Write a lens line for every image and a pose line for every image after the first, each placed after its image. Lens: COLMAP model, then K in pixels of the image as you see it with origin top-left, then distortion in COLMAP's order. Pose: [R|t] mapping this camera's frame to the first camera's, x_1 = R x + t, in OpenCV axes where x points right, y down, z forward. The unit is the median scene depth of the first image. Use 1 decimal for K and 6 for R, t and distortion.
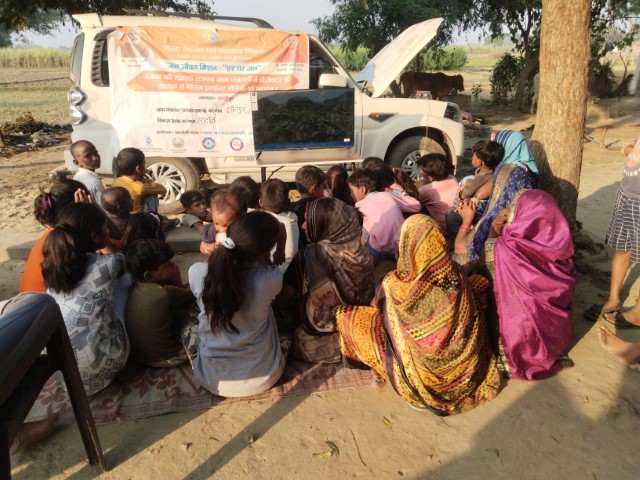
lens RADIAL K [[484.7, 0, 319.6], [0, 484.7, 249.2], [0, 0, 1]] dist [0.004356, -0.048368]
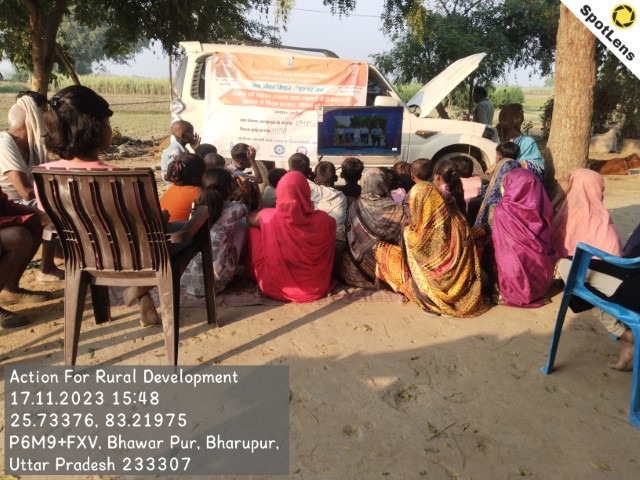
lens RADIAL K [[482.6, 0, 318.1], [0, 482.6, 253.7], [0, 0, 1]] dist [0.021746, -0.071132]
pose [[0.992980, 0.063658, -0.099695, 0.003280], [-0.069182, 0.996197, -0.052960, 0.098730], [0.095945, 0.059486, 0.993608, -0.174769]]
